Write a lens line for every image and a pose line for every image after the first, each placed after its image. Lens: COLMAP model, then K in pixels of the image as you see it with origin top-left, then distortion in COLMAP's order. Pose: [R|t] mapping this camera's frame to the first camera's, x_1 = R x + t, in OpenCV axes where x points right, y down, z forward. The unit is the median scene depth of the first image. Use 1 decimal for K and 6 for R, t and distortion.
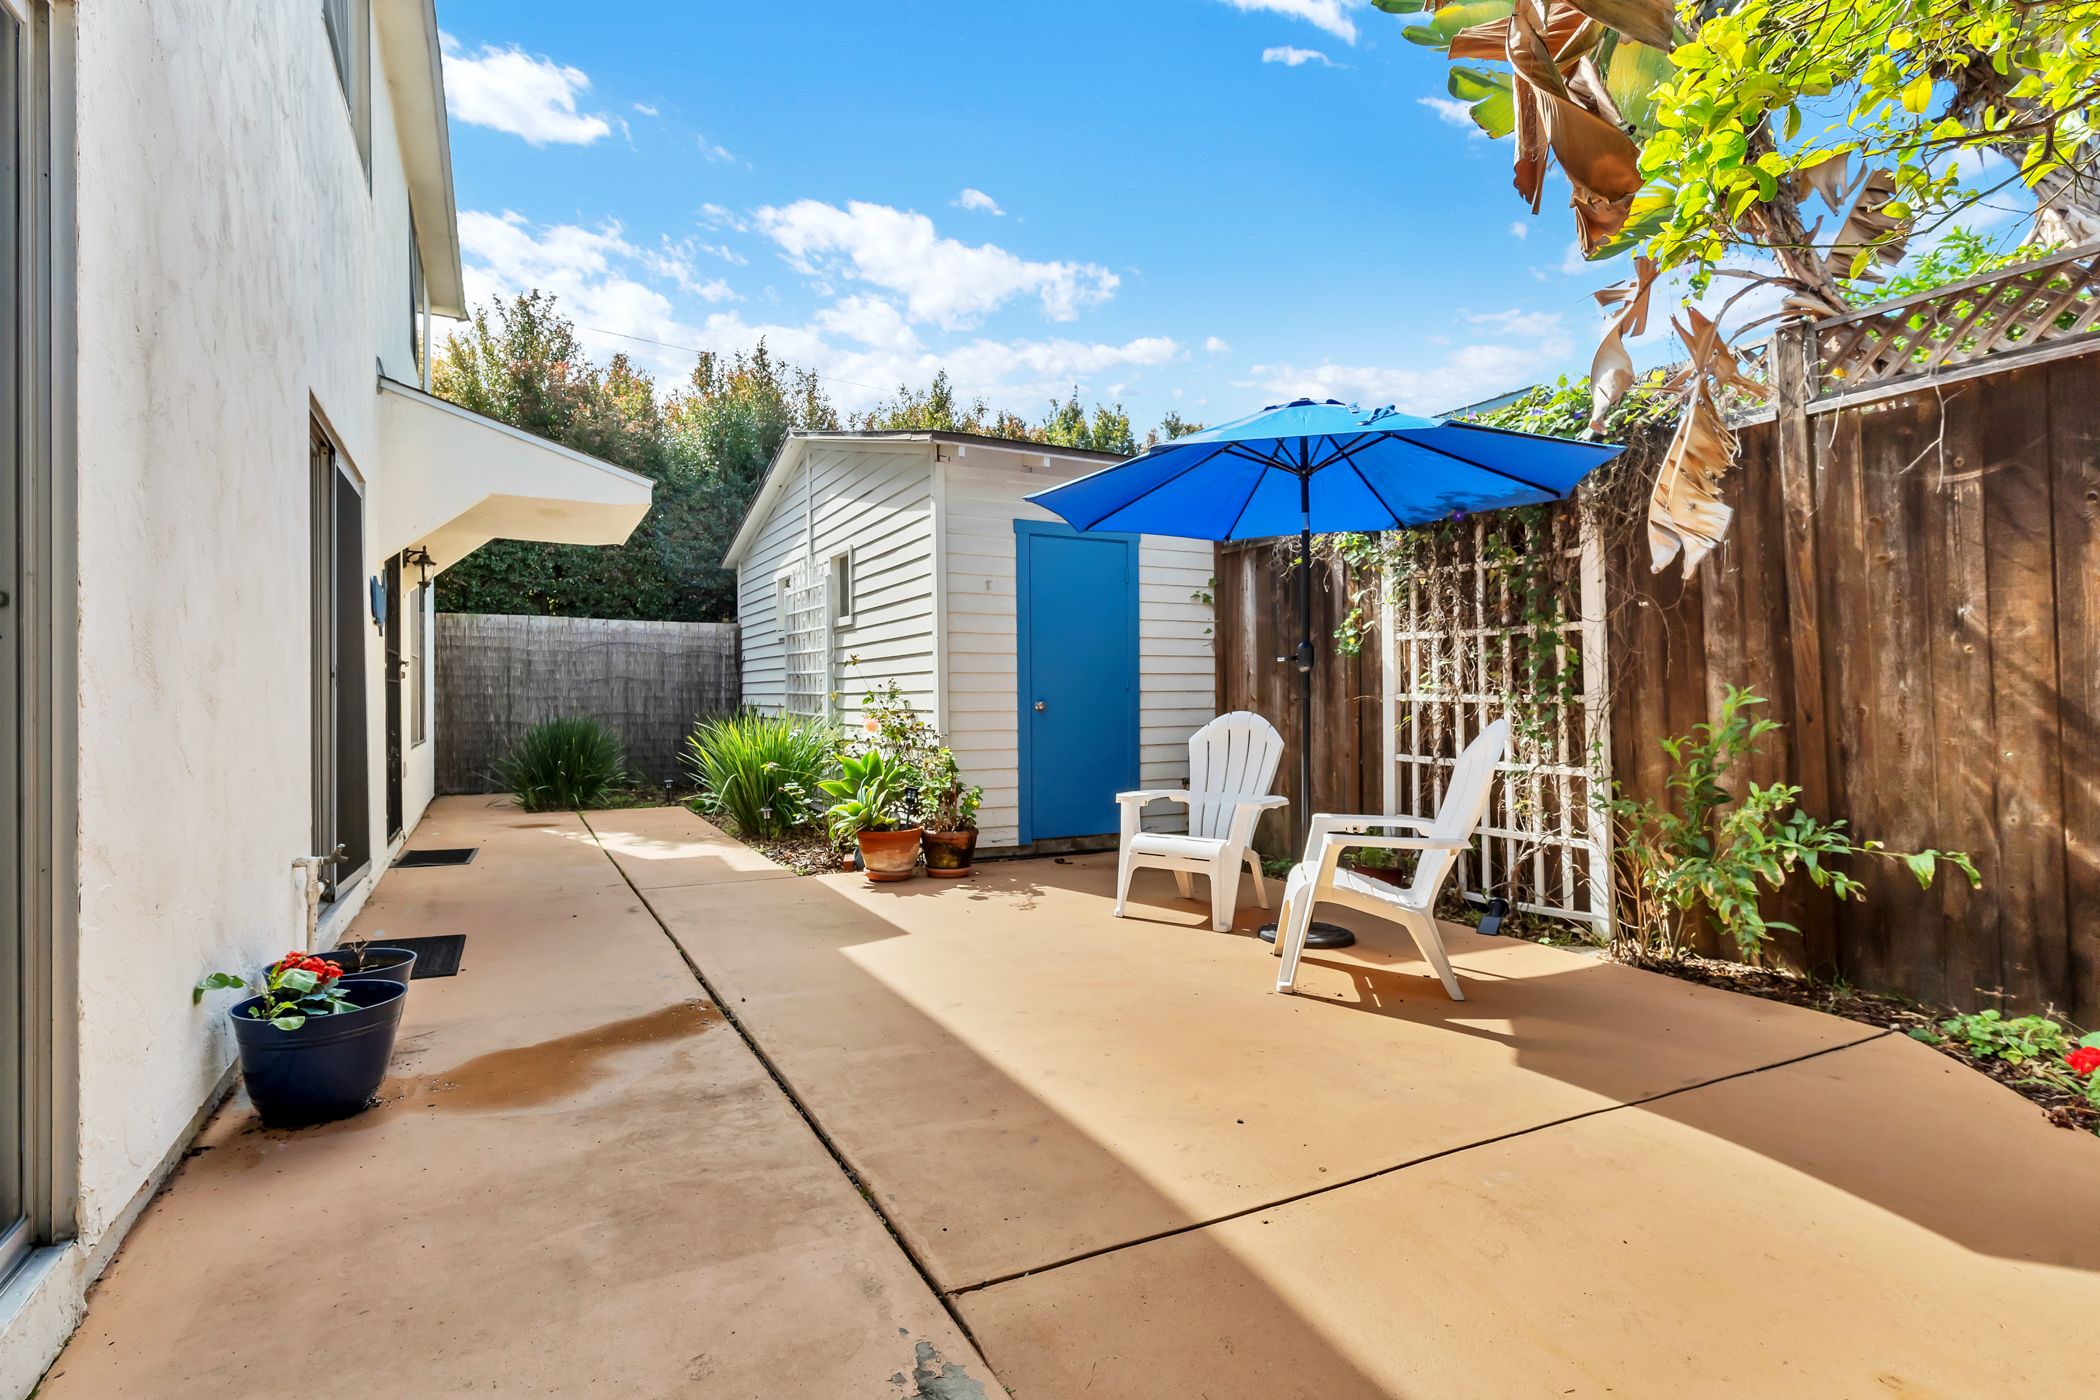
lens RADIAL K [[1048.0, 0, 1050.0], [0, 1048.0, 700.0], [0, 0, 1]] dist [-0.001032, 0.000063]
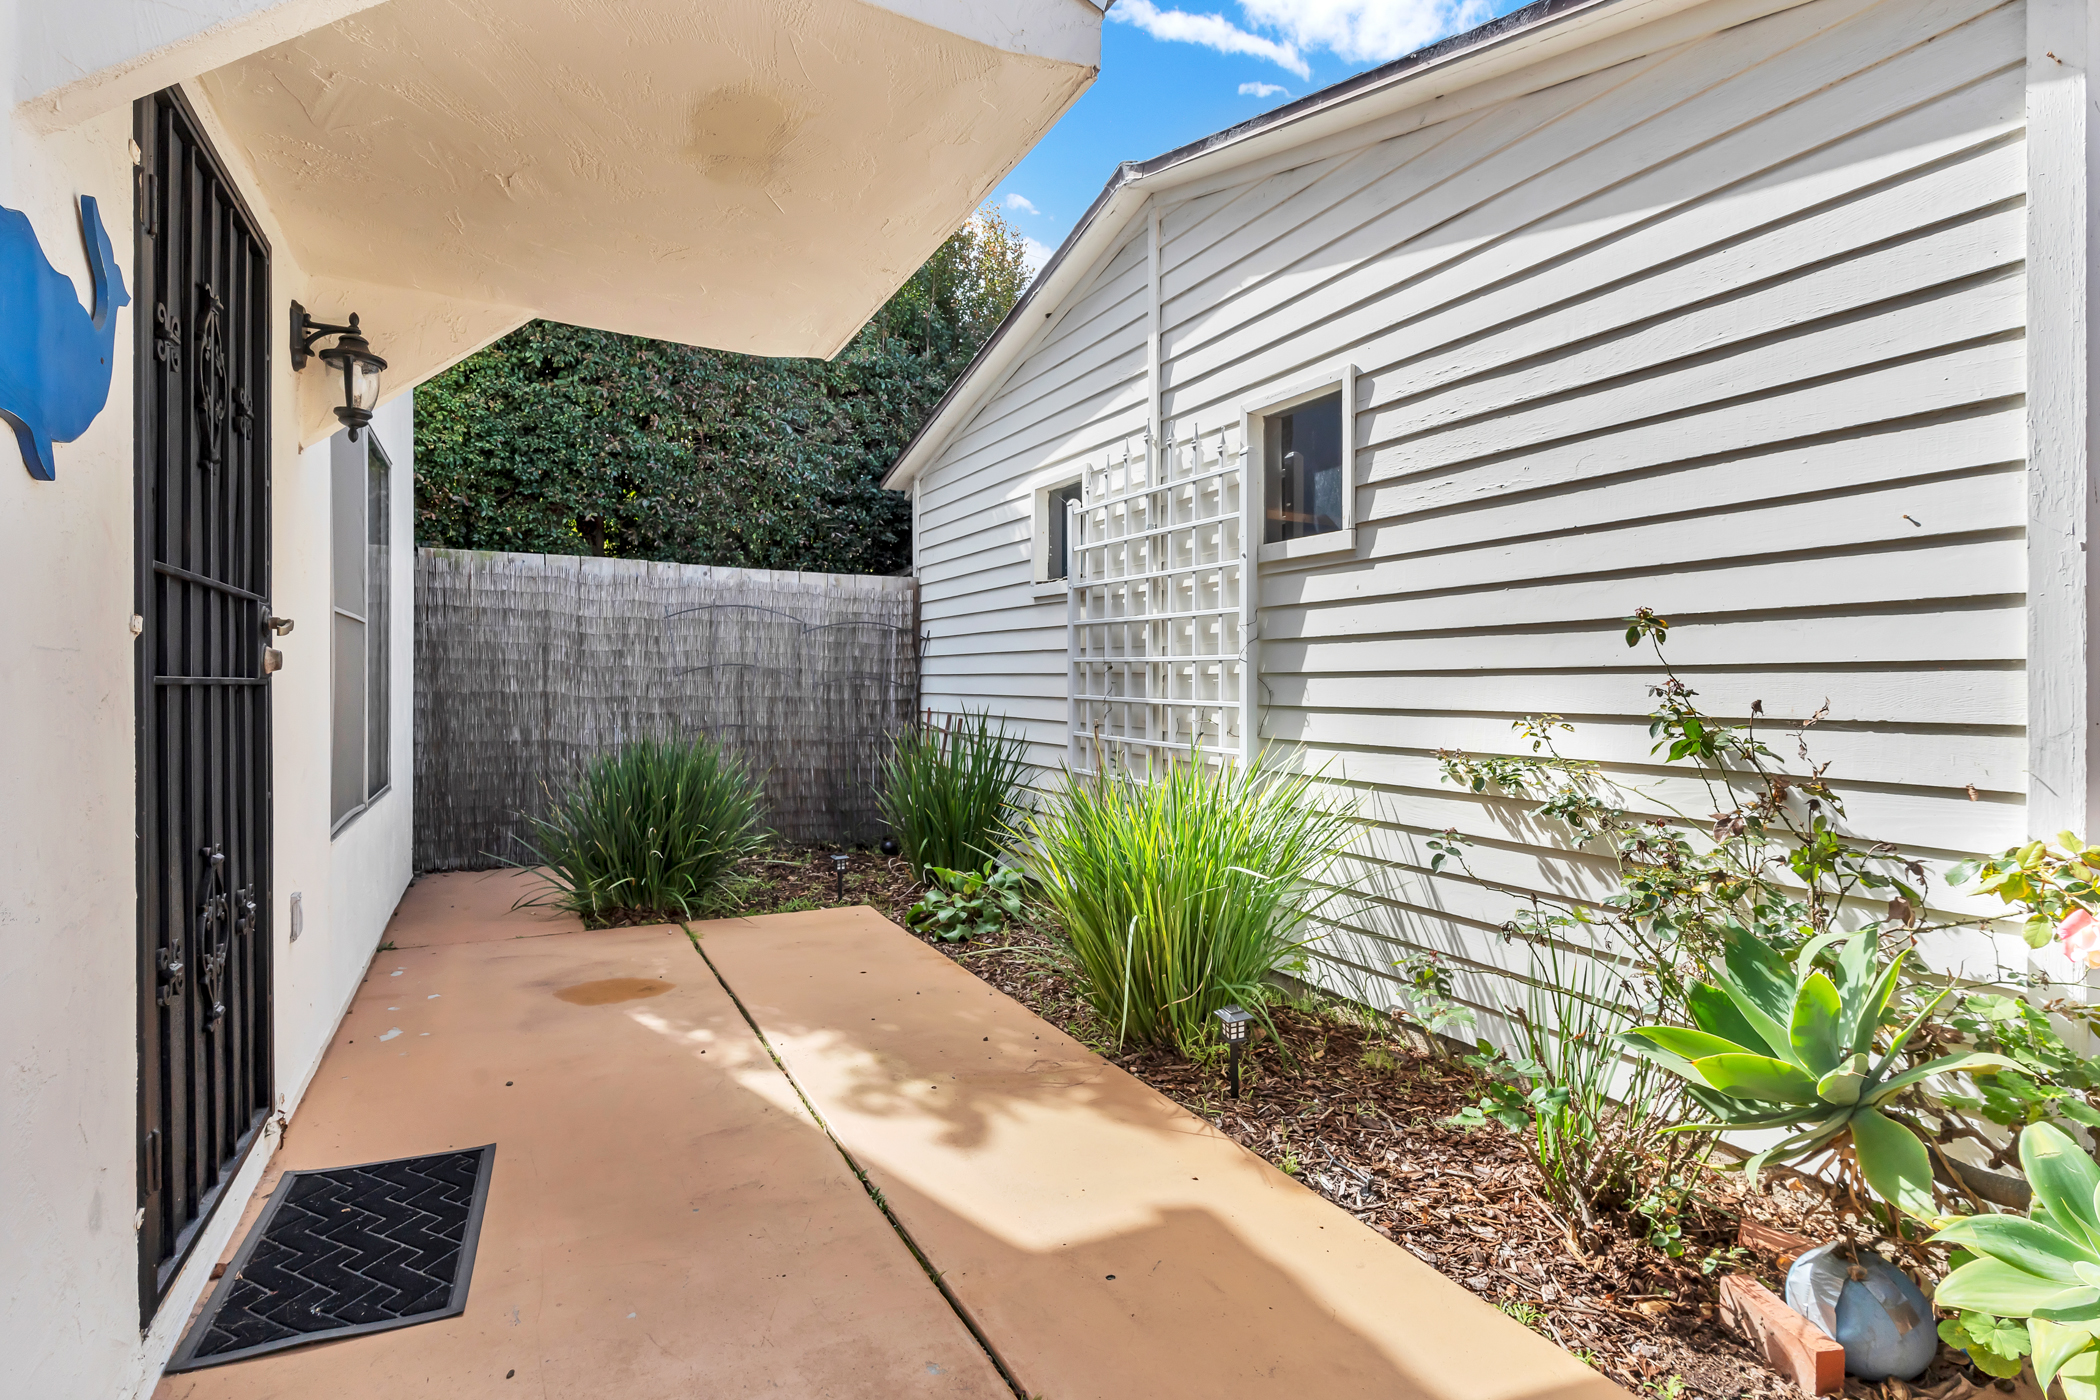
lens RADIAL K [[1059.9, 0, 1050.0], [0, 1059.9, 700.0], [0, 0, 1]] dist [0.000770, -0.000113]
pose [[0.999878, 0.008748, -0.012915, -0.228177], [-0.008581, 0.999880, 0.012930, -0.011103], [0.013027, -0.012818, 0.999833, 0.414920]]
